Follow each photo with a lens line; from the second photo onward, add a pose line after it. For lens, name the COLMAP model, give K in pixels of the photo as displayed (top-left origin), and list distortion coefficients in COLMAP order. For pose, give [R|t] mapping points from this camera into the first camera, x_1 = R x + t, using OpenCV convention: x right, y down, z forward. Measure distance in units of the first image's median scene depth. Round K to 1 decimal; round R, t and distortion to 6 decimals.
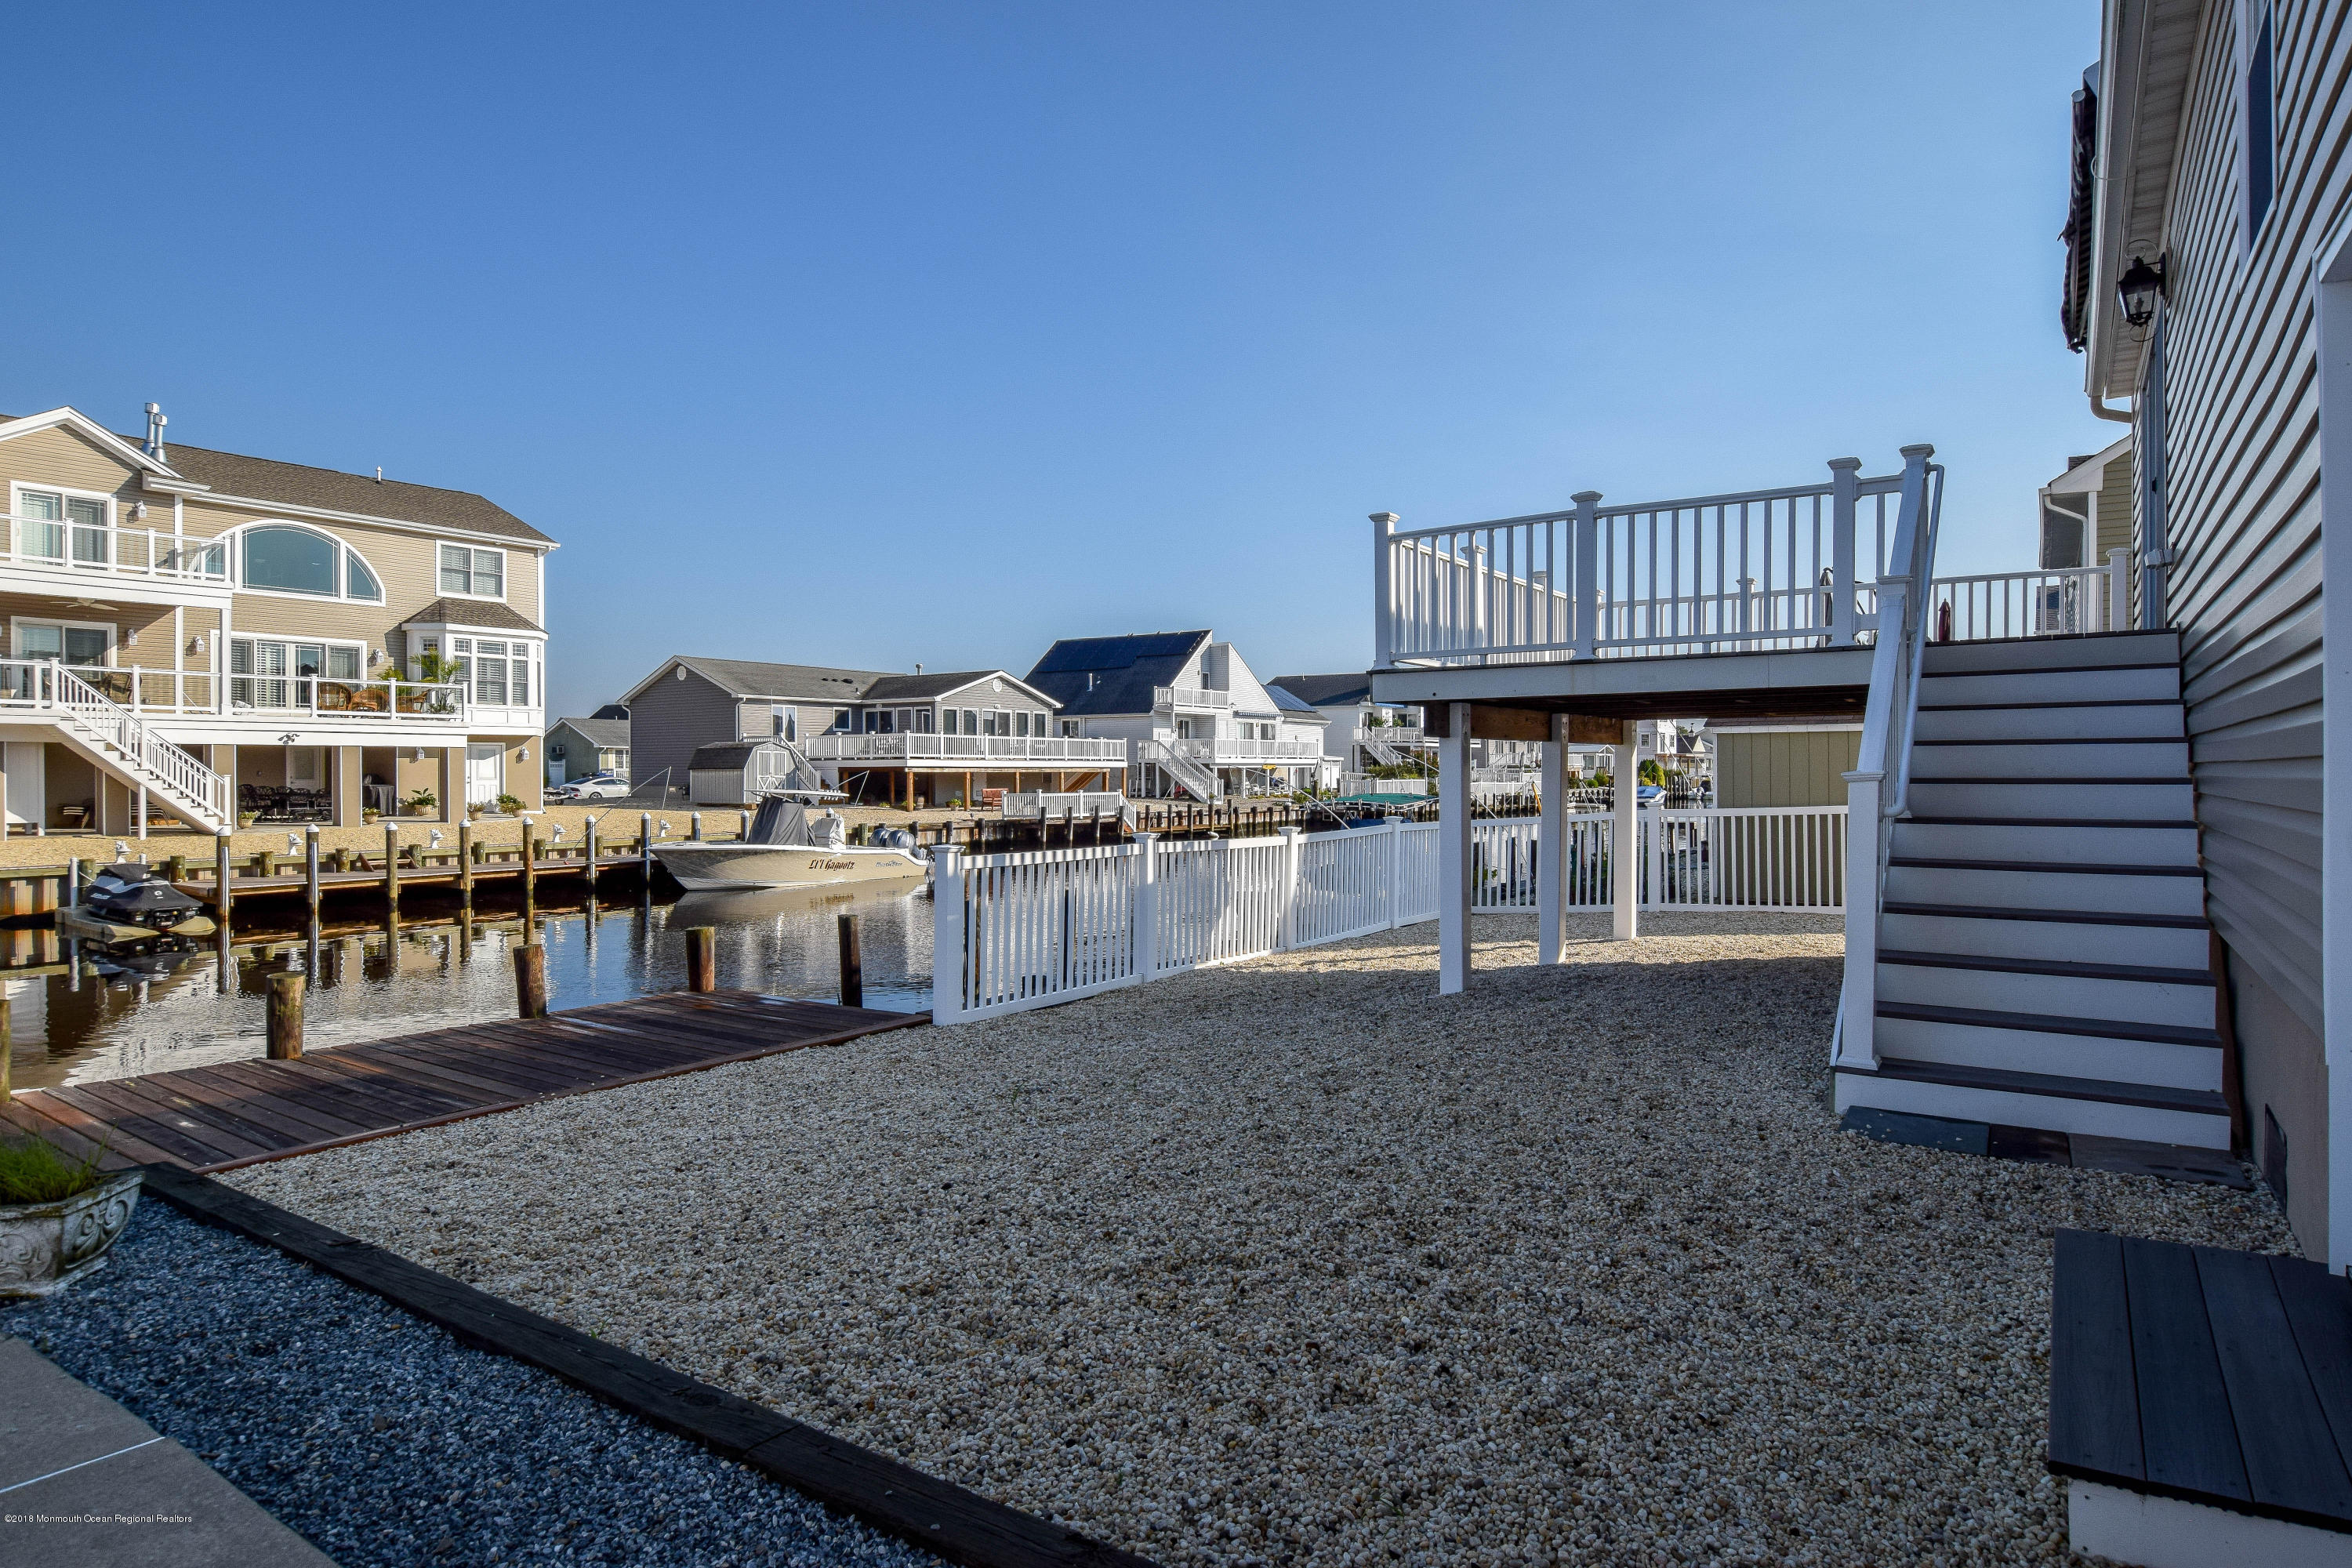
lens RADIAL K [[1313.6, 0, 1152.9], [0, 1313.6, 777.3], [0, 0, 1]] dist [-0.006870, -0.001886]
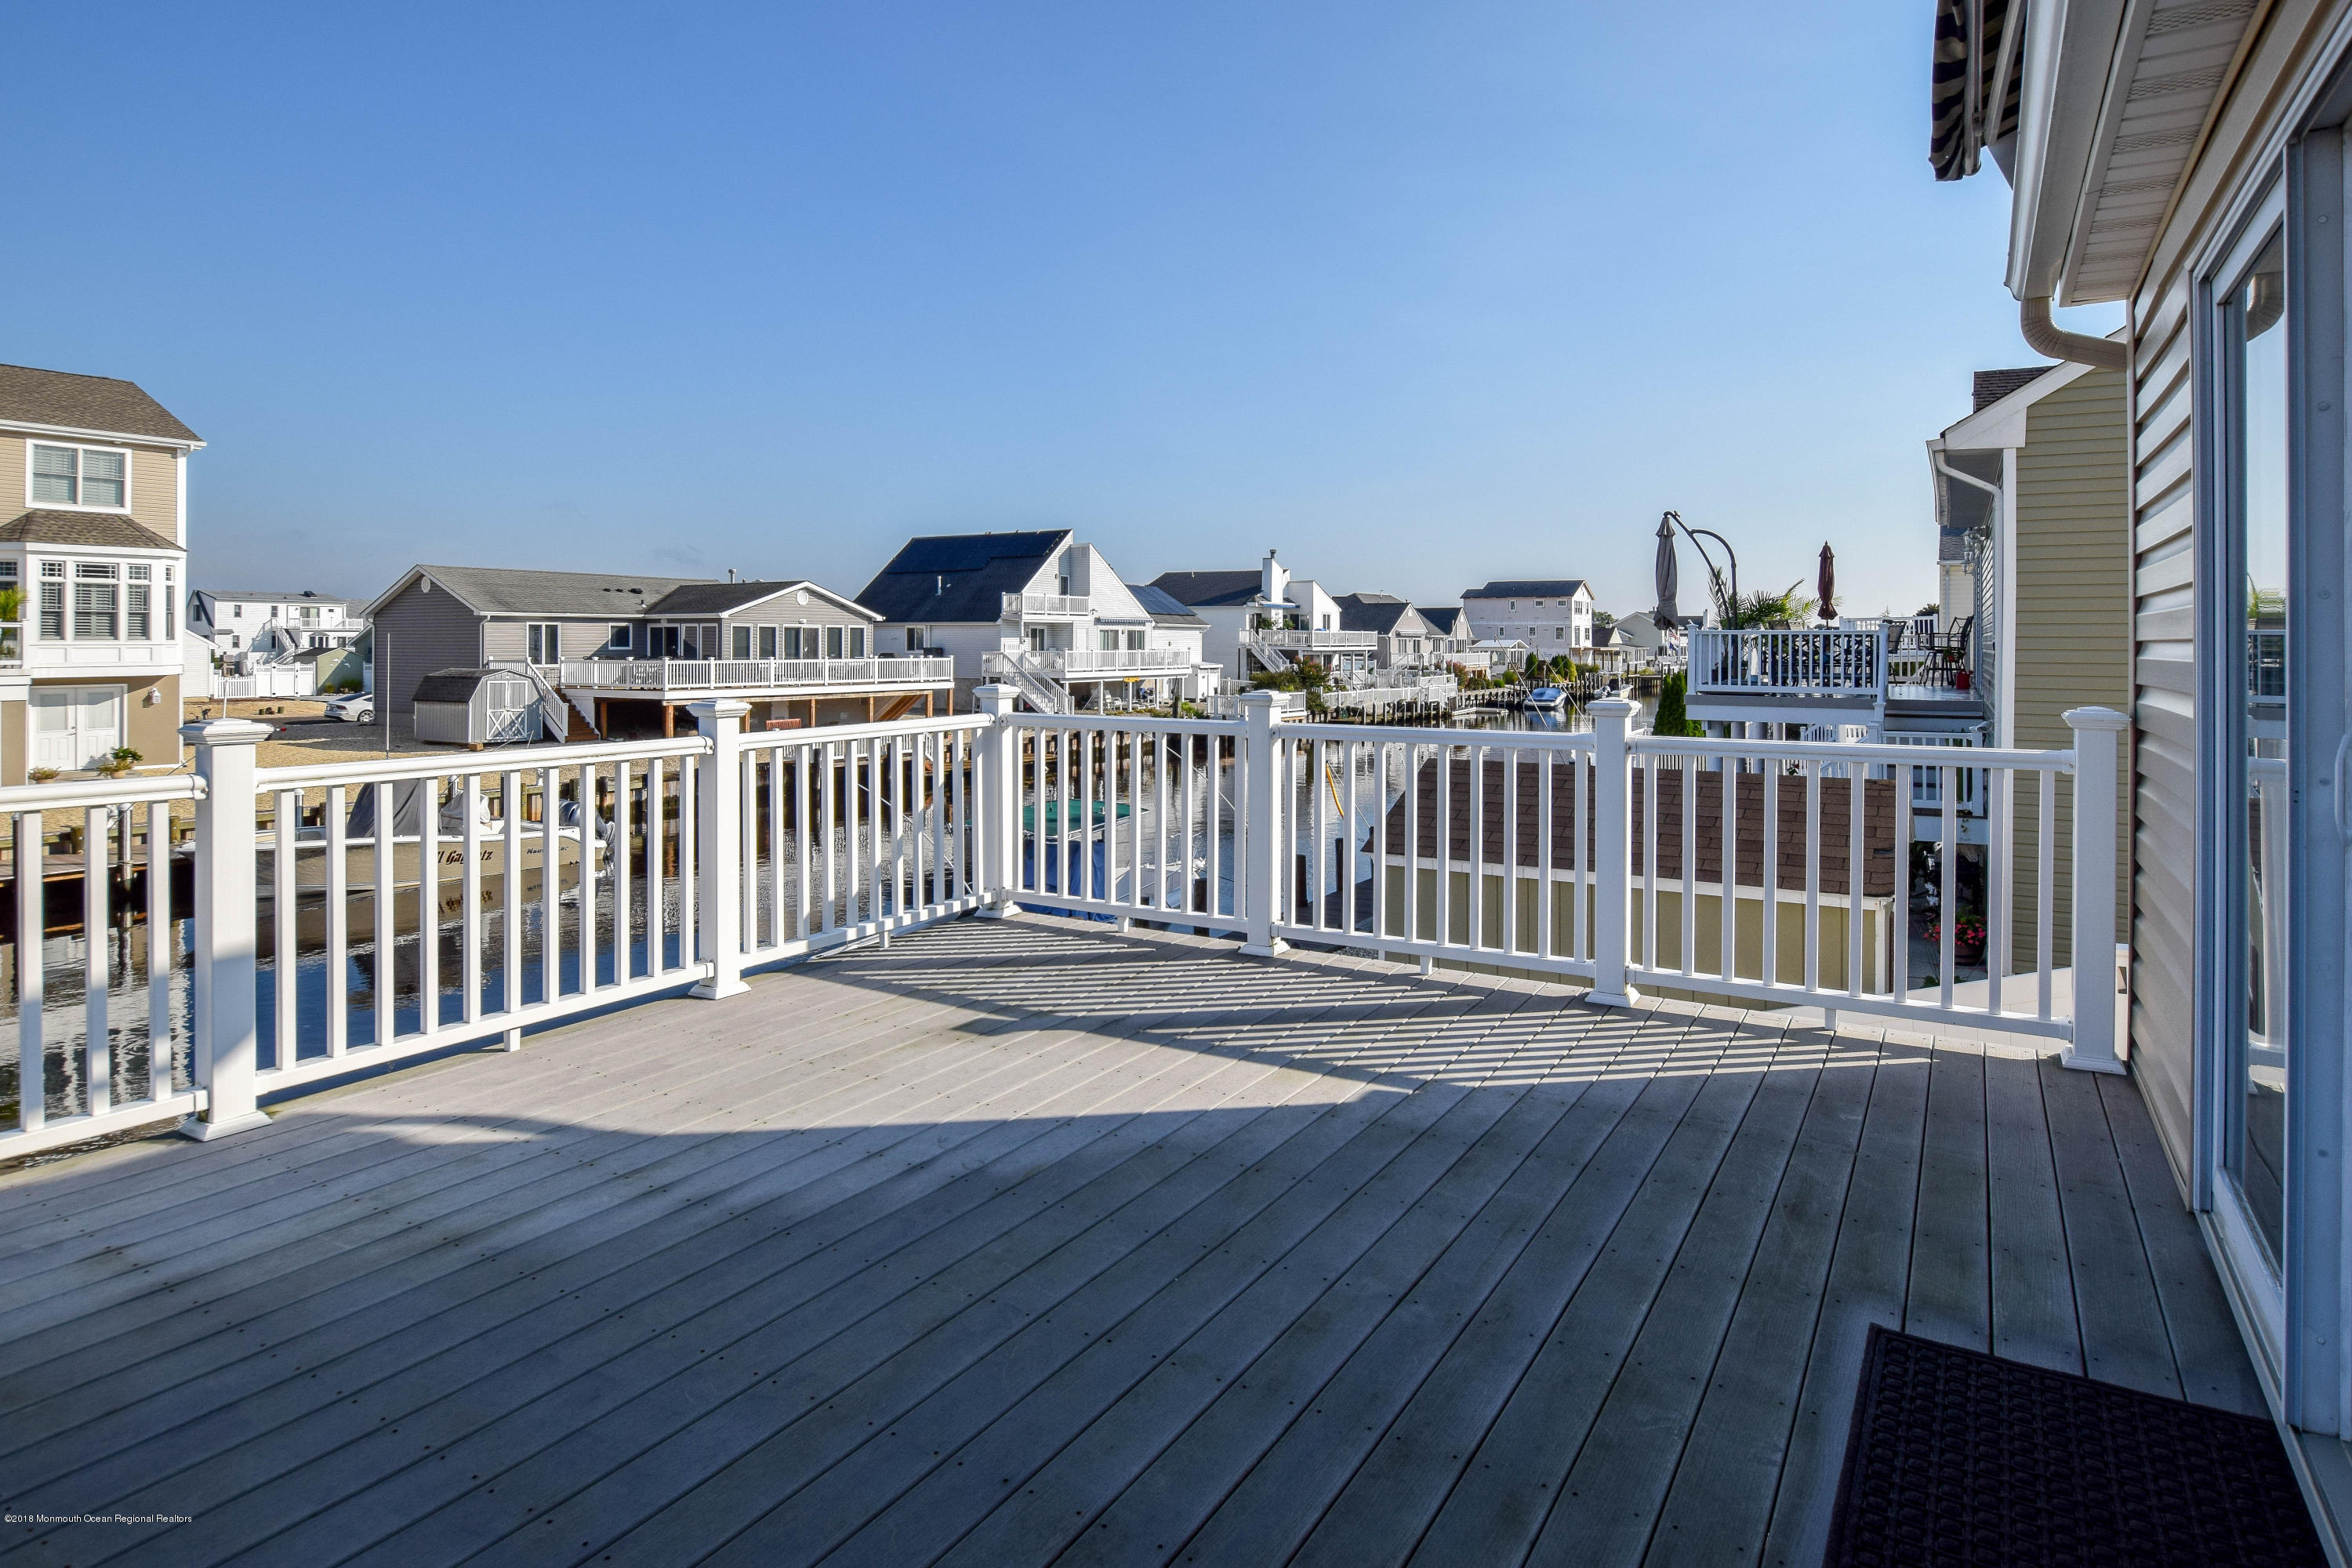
lens RADIAL K [[1309.7, 0, 1139.9], [0, 1309.7, 658.4], [0, 0, 1]] dist [-0.015765, 0.000279]
pose [[0.999259, 0.004553, 0.038226, 0.118232], [-0.004631, 0.999987, 0.001932, -0.049198], [-0.038217, -0.002107, 0.999267, 0.167074]]
